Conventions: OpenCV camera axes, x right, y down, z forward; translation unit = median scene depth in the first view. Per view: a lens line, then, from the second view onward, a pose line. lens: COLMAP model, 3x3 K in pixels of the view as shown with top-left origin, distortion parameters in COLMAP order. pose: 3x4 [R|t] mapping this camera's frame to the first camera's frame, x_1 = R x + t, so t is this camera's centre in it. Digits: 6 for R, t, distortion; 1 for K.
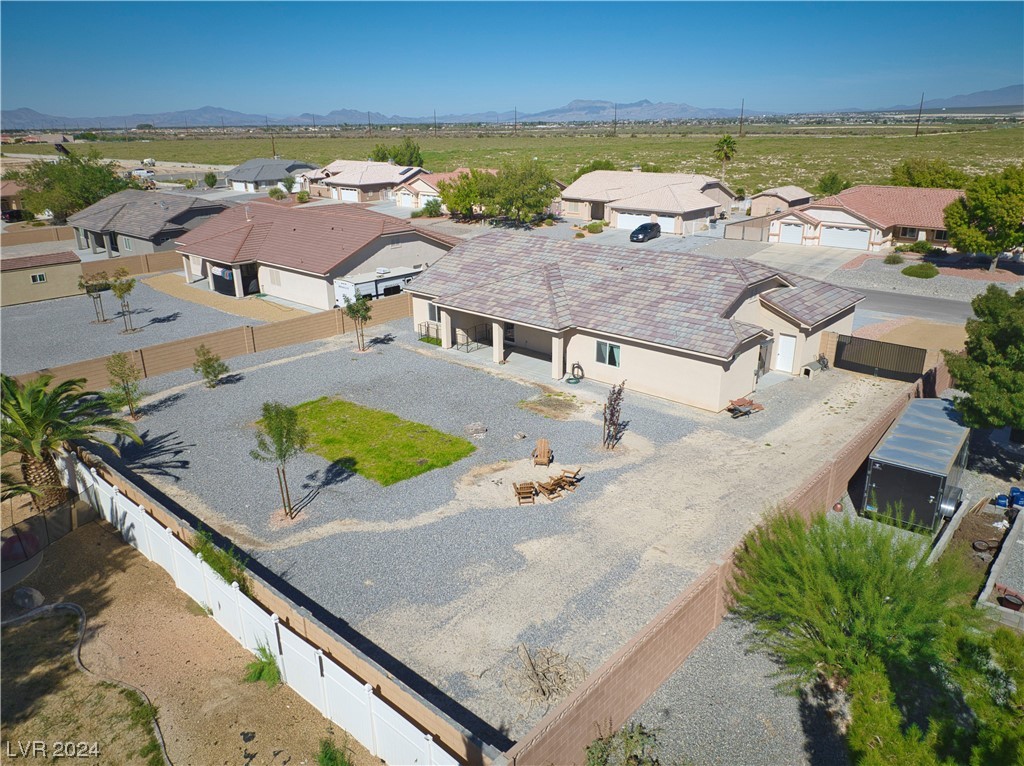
lens RADIAL K [[725.2, 0, 516.0], [0, 725.2, 385.2], [0, 0, 1]] dist [0.023169, -0.039361]
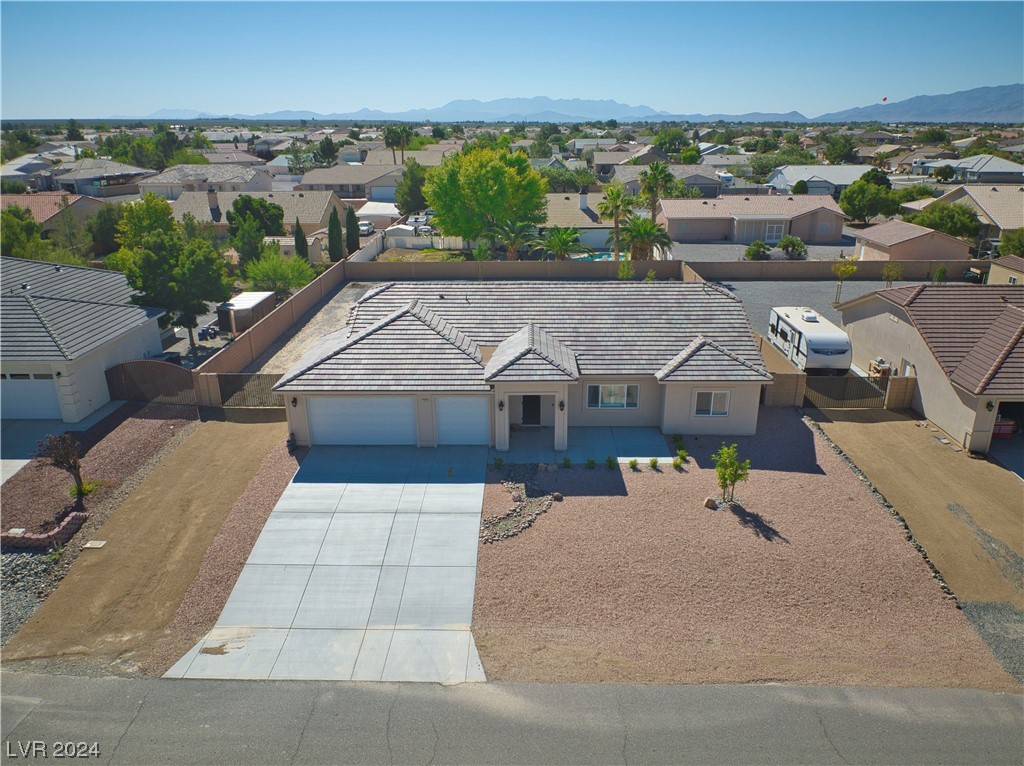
lens RADIAL K [[725.2, 0, 512.3], [0, 725.2, 388.0], [0, 0, 1]] dist [0.023169, -0.039361]
pose [[-0.756563, 0.239549, -0.608465, 0.748355], [-0.210198, 0.792017, 0.573172, -0.612056], [0.619217, 0.561538, -0.548858, 1.561594]]
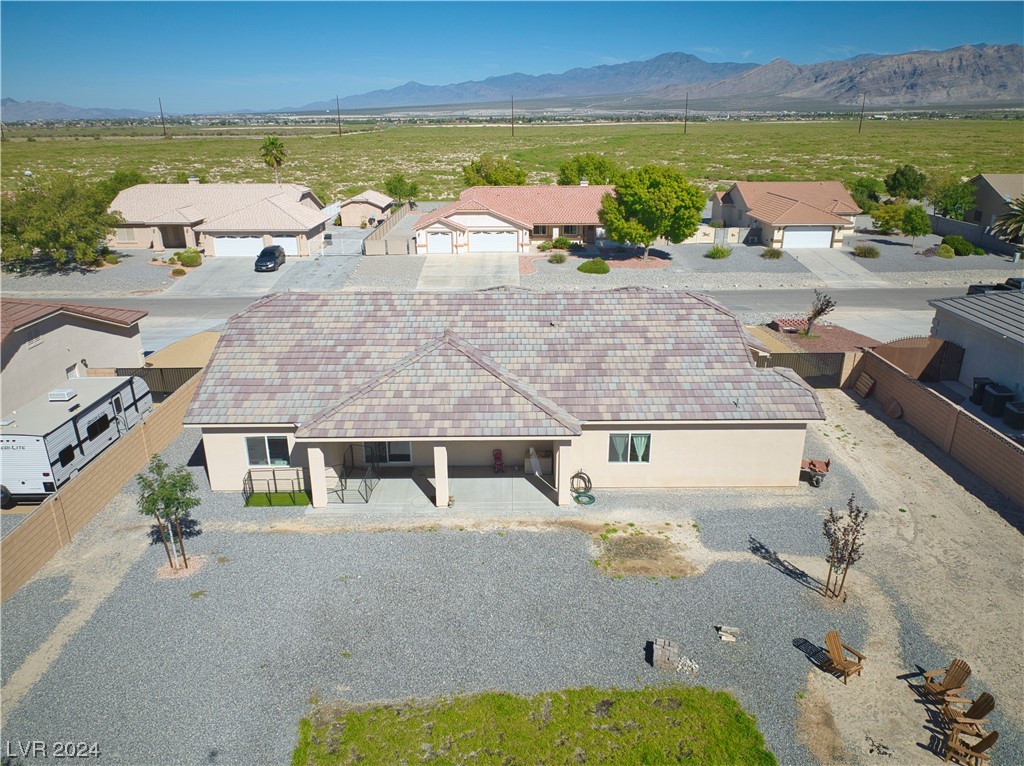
lens RADIAL K [[725.2, 0, 515.2], [0, 725.2, 380.9], [0, 0, 1]] dist [0.023169, -0.039361]
pose [[0.736154, -0.224031, 0.638661, -0.333443], [0.228320, 0.970515, 0.077265, -0.159320], [-0.637140, 0.088940, 0.765599, 0.449484]]
